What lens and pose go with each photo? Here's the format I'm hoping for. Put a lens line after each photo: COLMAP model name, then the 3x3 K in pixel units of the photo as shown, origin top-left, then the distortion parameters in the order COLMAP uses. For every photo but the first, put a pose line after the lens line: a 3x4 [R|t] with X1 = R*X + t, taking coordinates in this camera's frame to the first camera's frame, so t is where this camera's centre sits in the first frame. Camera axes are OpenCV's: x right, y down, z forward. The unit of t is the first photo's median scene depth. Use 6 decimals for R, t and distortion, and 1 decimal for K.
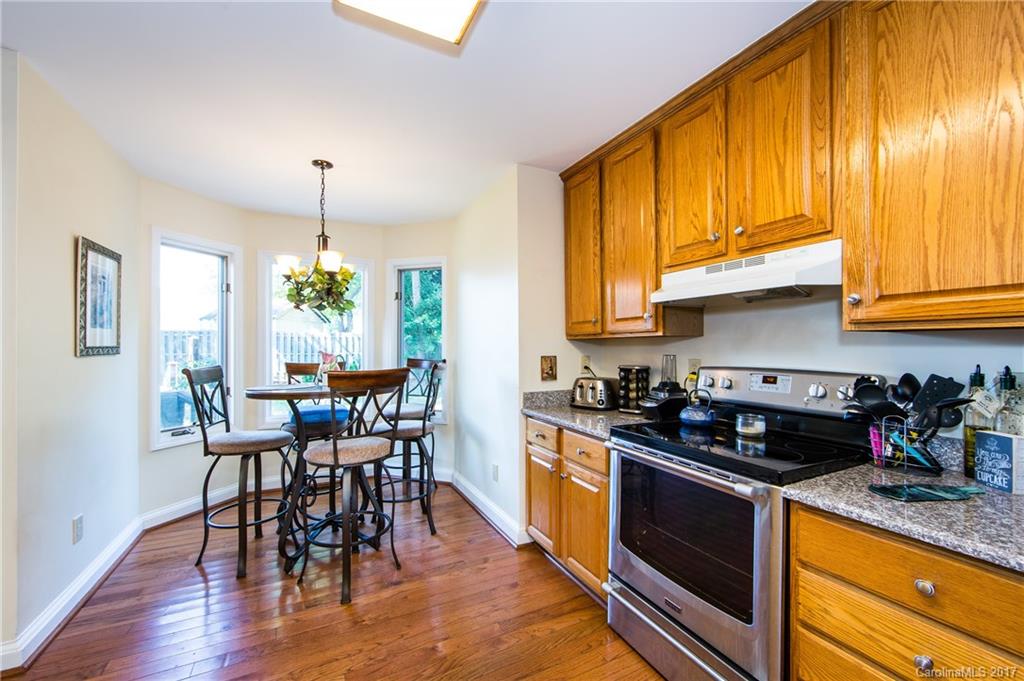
lens RADIAL K [[404.9, 0, 516.6], [0, 404.9, 342.9], [0, 0, 1]] dist [-0.001223, -0.000307]
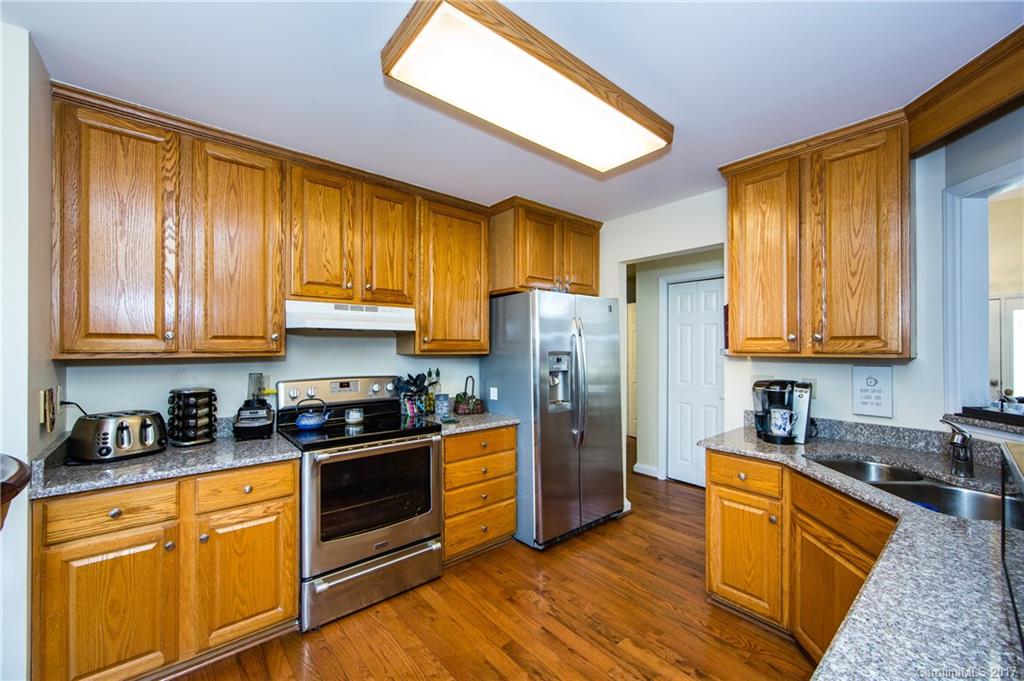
lens RADIAL K [[404.9, 0, 516.6], [0, 404.9, 342.9], [0, 0, 1]] dist [-0.001223, -0.000307]
pose [[-0.225157, 0.008112, 0.974289, -0.988923], [-0.008812, 0.999907, -0.010362, -0.054971], [-0.974283, -0.010919, -0.225065, 0.744775]]
